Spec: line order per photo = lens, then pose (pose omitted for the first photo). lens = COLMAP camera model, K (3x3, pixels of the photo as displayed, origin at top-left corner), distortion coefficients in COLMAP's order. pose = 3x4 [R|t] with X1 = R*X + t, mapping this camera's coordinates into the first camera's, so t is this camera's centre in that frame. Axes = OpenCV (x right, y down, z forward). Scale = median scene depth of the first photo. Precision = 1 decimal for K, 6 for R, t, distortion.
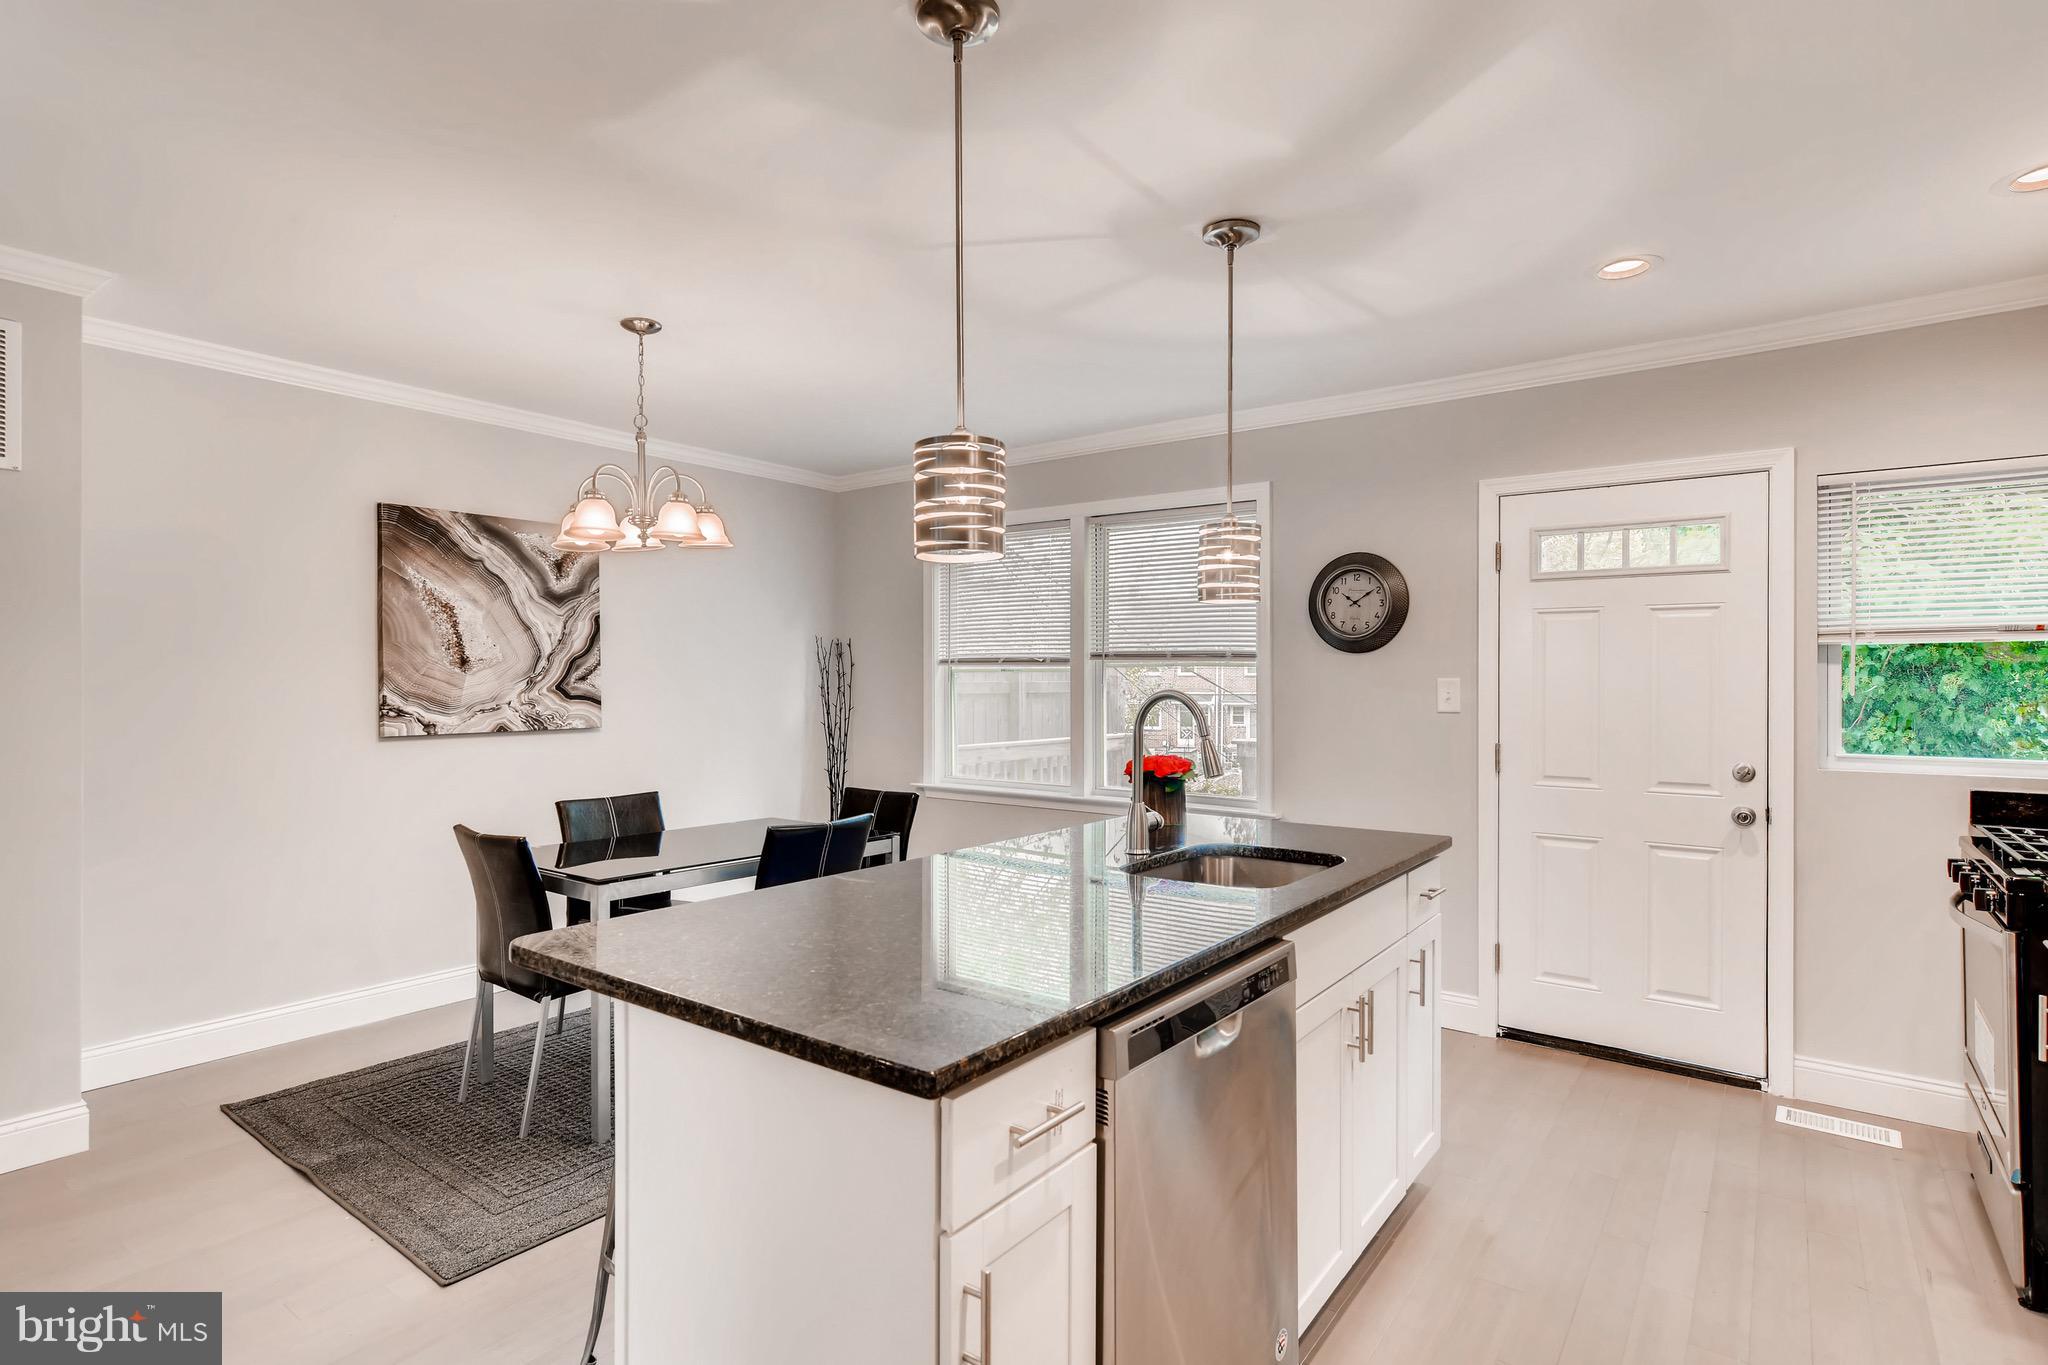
lens RADIAL K [[1041.4, 0, 1029.7], [0, 1041.4, 671.6], [0, 0, 1]] dist [0.001116, 0.004712]
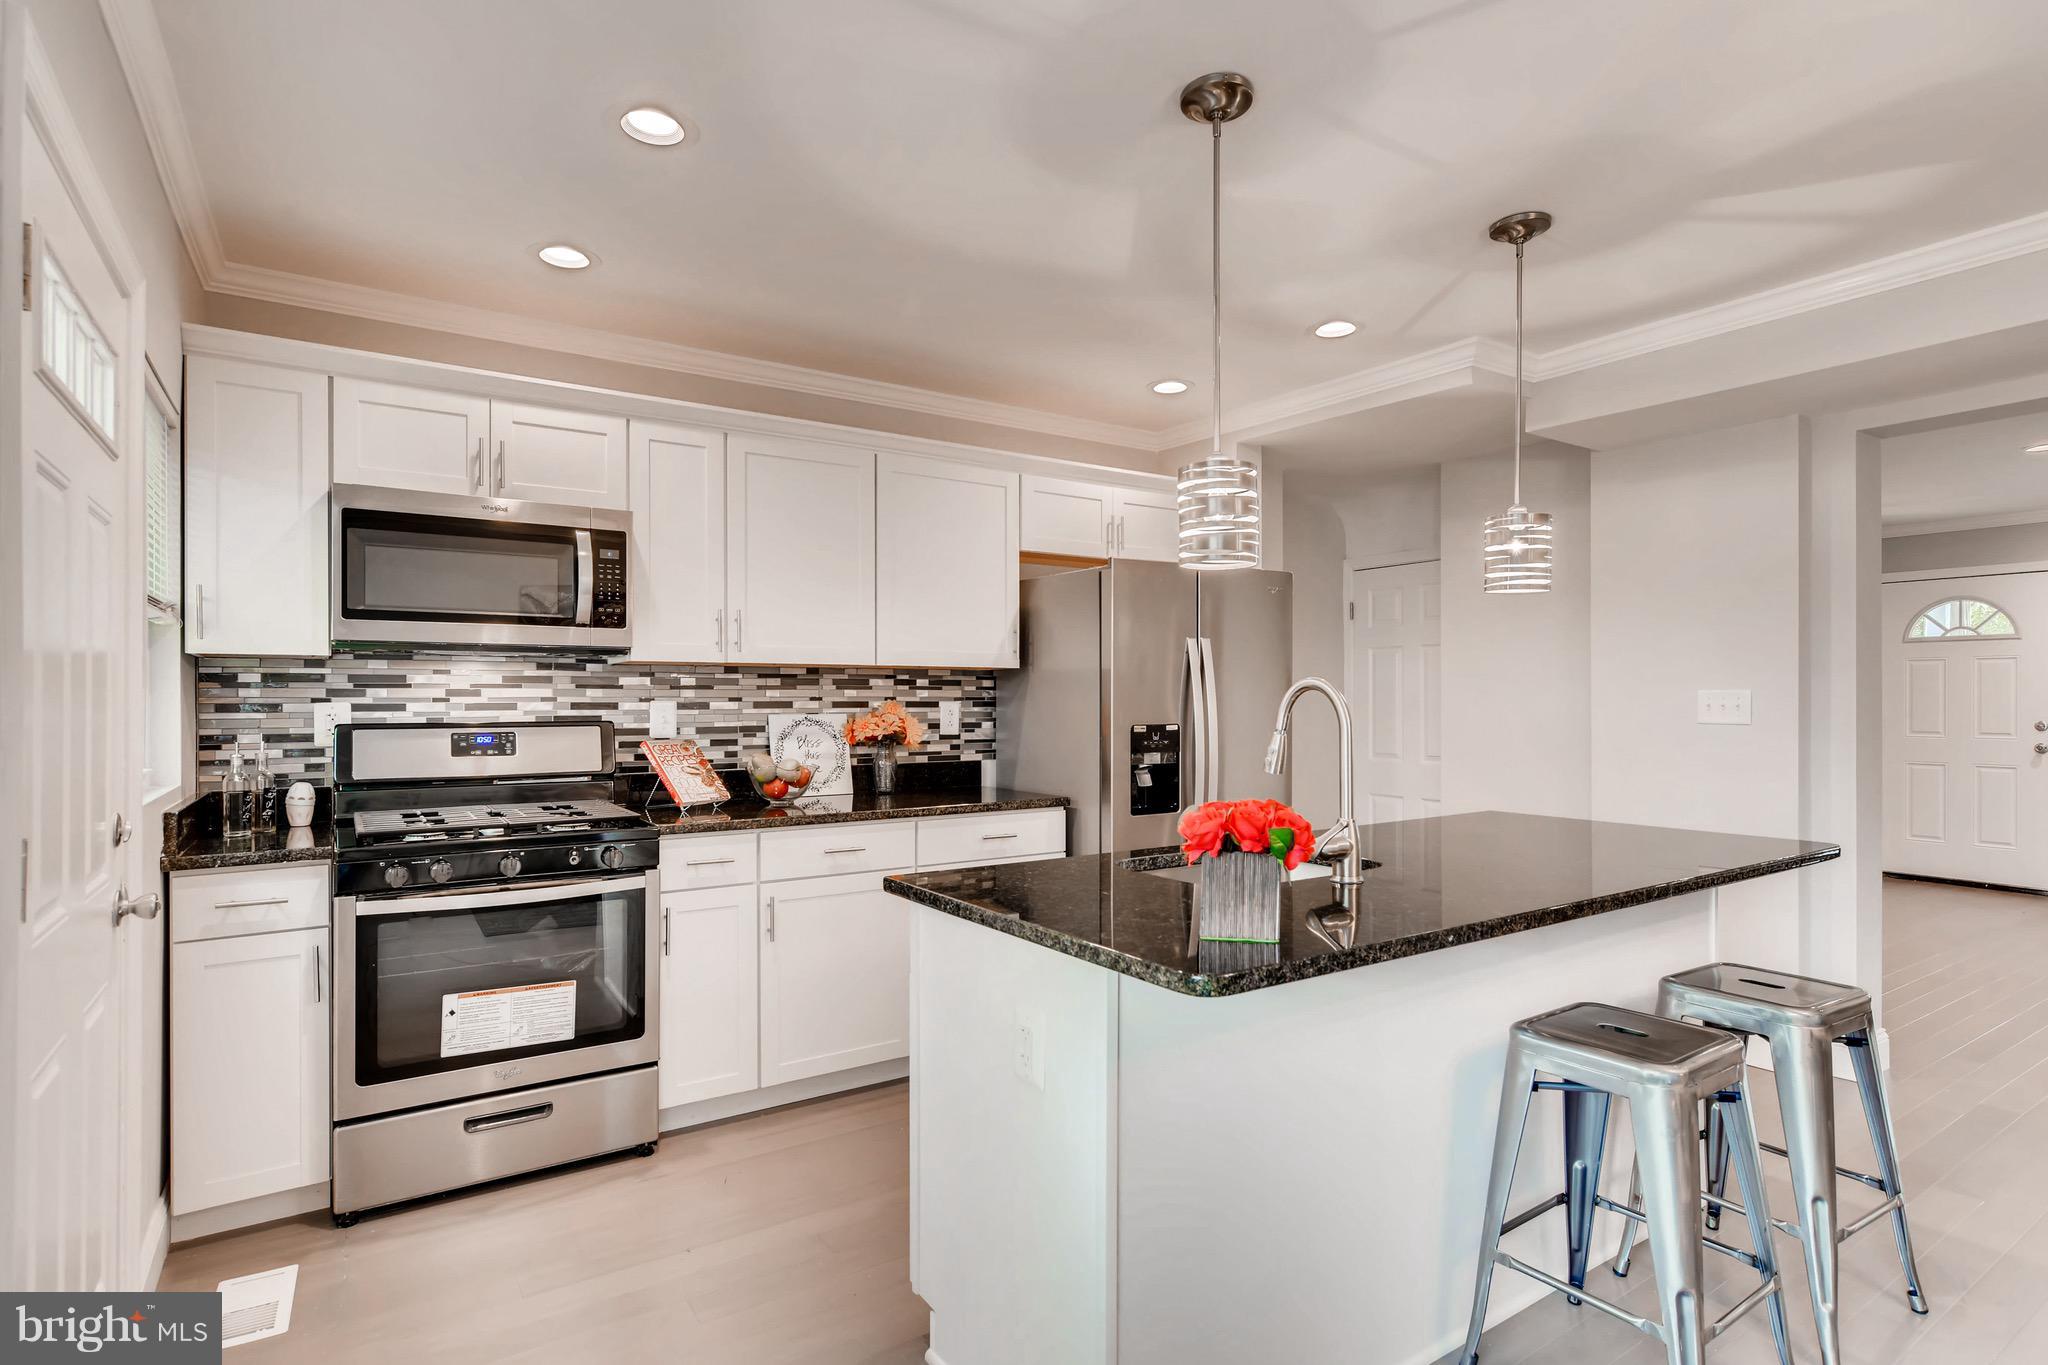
lens RADIAL K [[1041.4, 0, 1024.7], [0, 1041.4, 701.5], [0, 0, 1]] dist [0.001116, 0.004712]
pose [[-0.938986, 0.000334, 0.343956, 0.035687], [-0.002762, 0.999960, -0.008512, 0.027543], [-0.343945, -0.008942, -0.938947, 1.103571]]
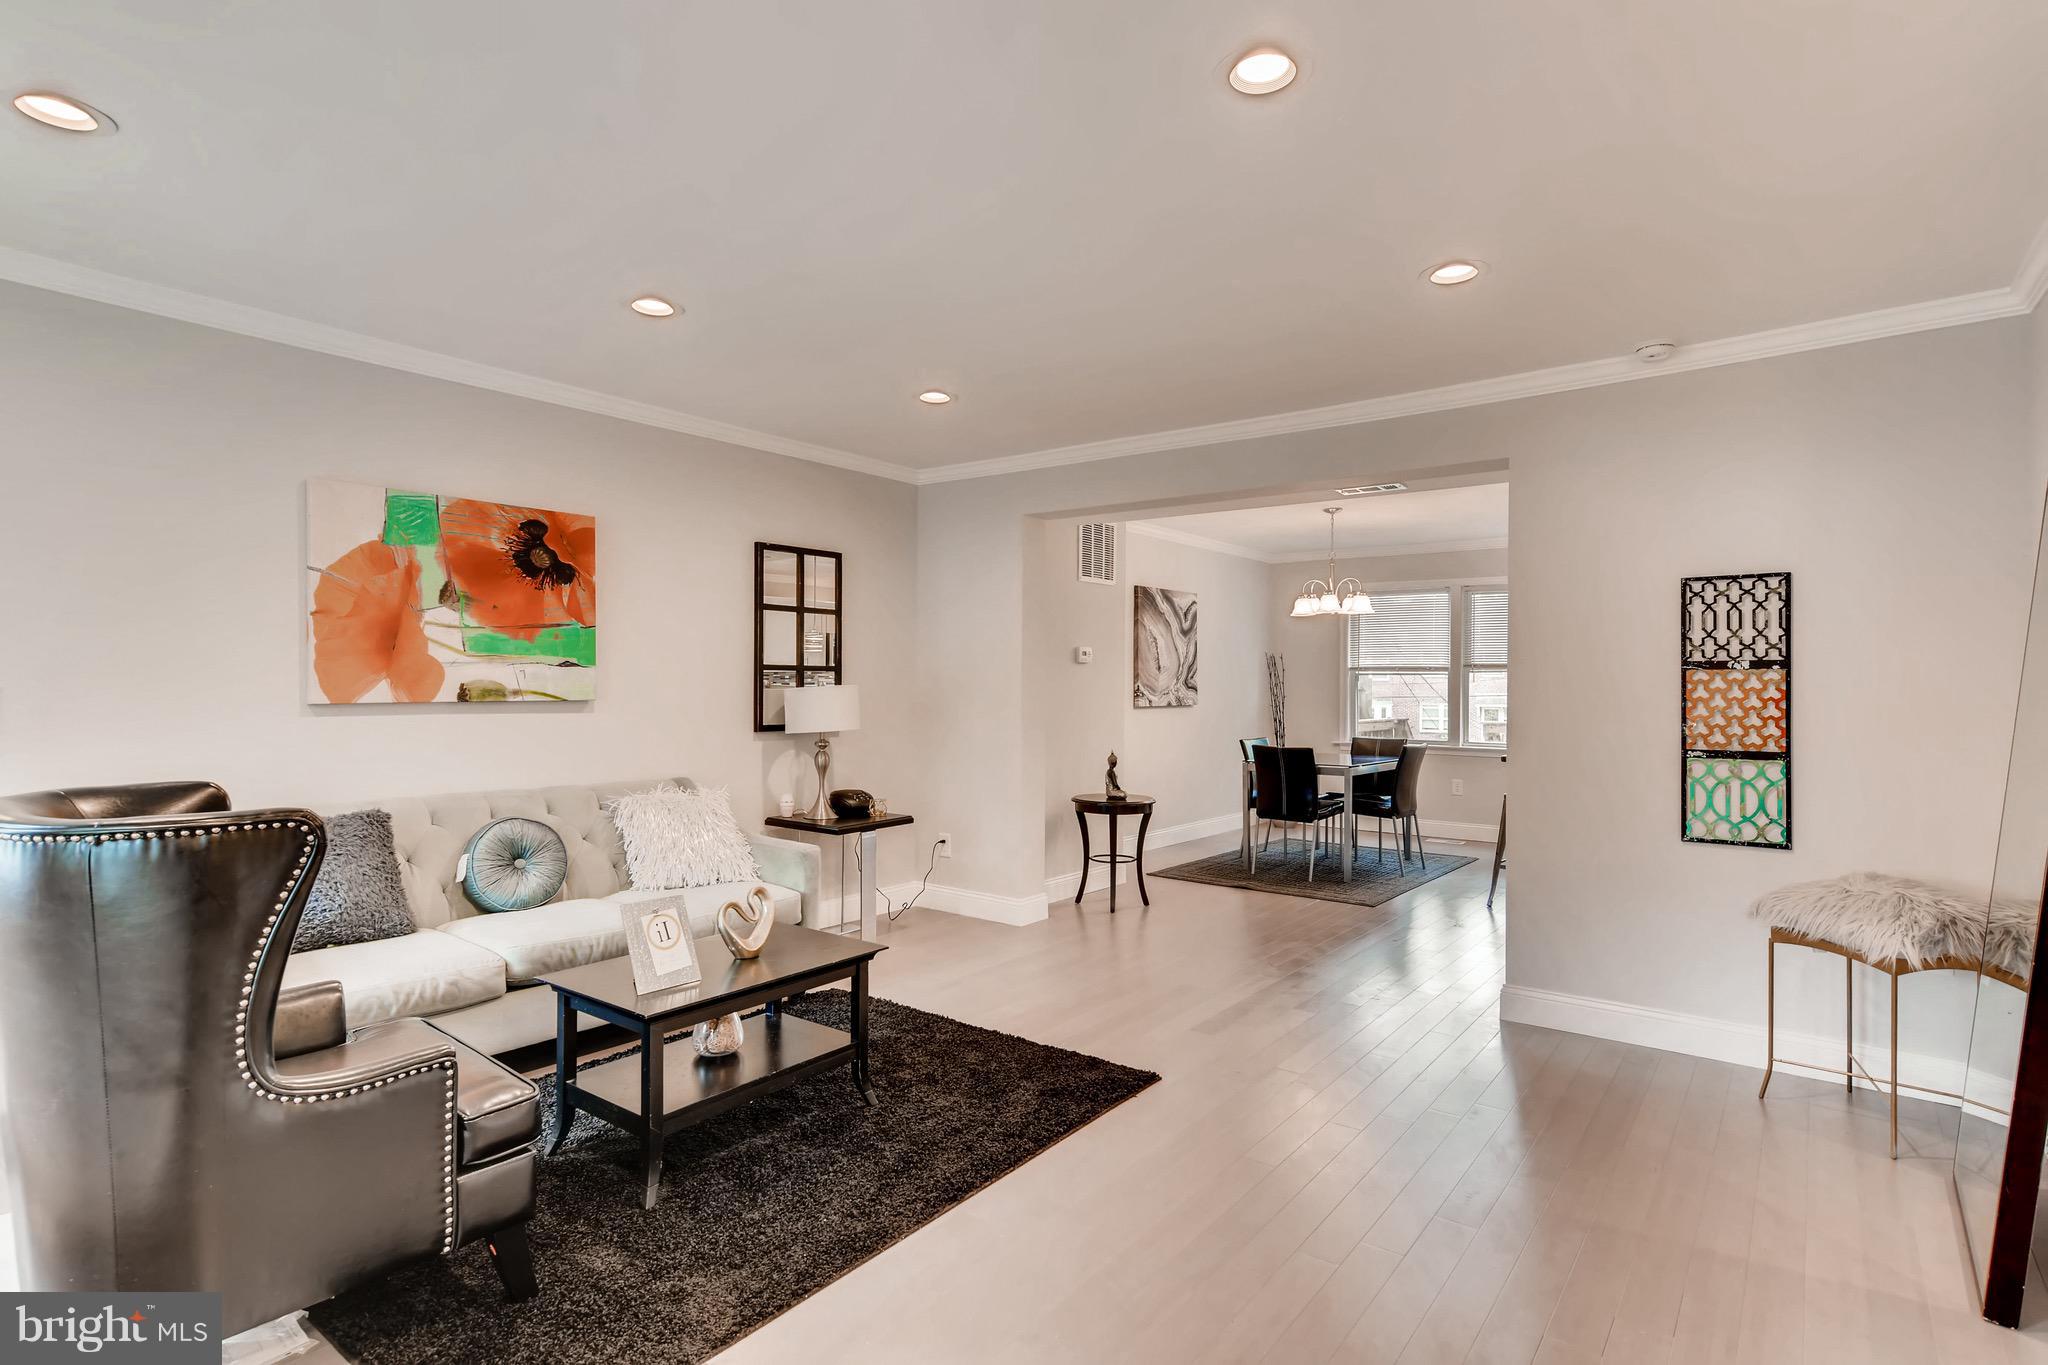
lens RADIAL K [[1041.4, 0, 1026.9], [0, 1041.4, 681.5], [0, 0, 1]] dist [0.001116, 0.004712]
pose [[0.999925, 0.005220, -0.011074, -0.764278], [-0.005155, 0.999969, 0.005893, 0.005039], [0.011105, -0.005835, 0.999921, -0.883035]]
